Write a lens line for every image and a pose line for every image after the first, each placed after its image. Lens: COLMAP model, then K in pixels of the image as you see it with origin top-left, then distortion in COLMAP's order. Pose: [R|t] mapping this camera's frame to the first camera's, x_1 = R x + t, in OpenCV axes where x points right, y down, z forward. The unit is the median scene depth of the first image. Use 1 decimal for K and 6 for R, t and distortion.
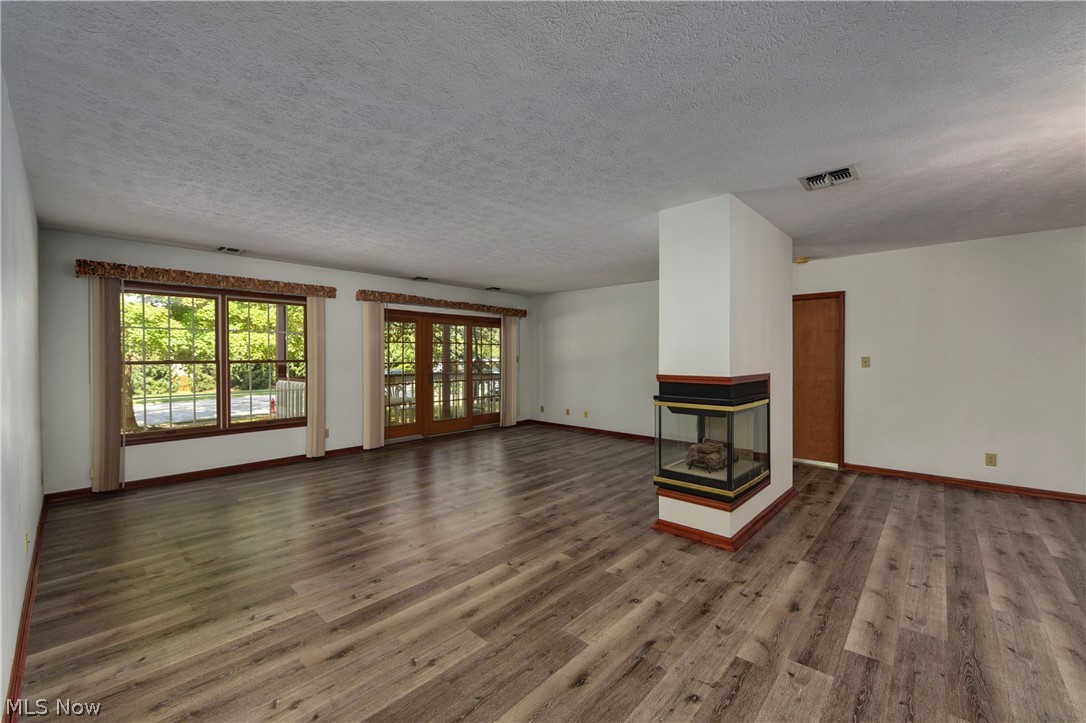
lens RADIAL K [[439.3, 0, 543.4], [0, 439.3, 358.4], [0, 0, 1]] dist [-0.011590, -0.000342]
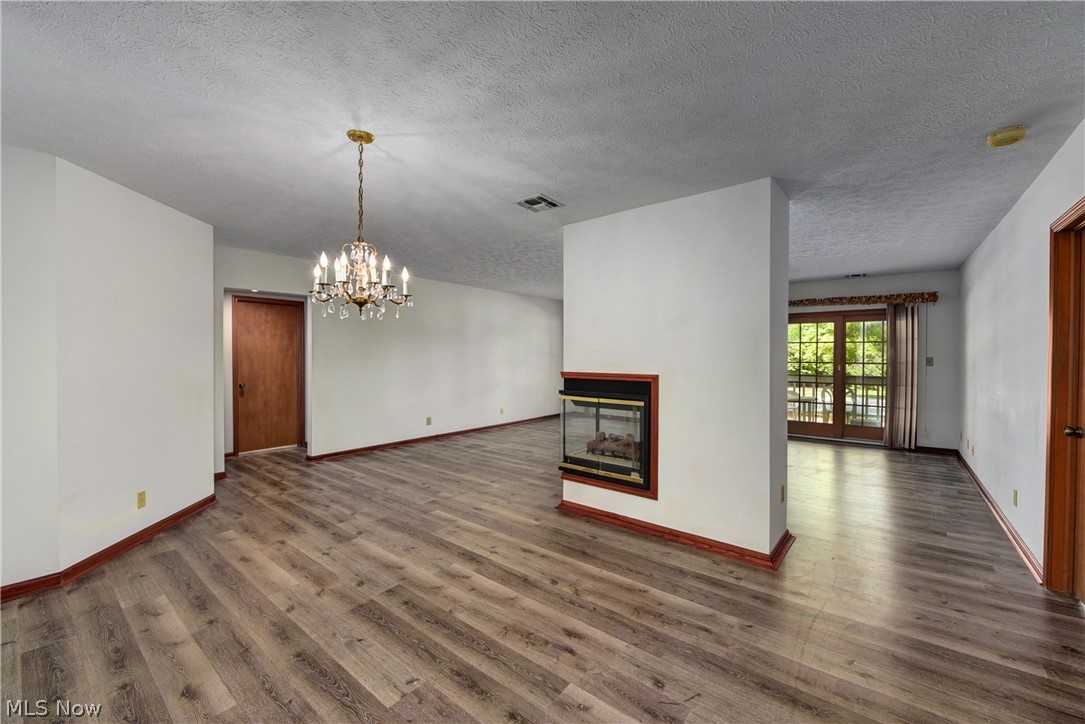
lens RADIAL K [[435.9, 0, 541.5], [0, 435.9, 350.7], [0, 0, 1]] dist [-0.008748, -0.000342]
pose [[0.056300, -0.007263, -0.998387, 1.410010], [-0.006209, 0.999952, -0.007624, -0.011090], [0.998395, 0.006629, 0.056252, 0.719996]]
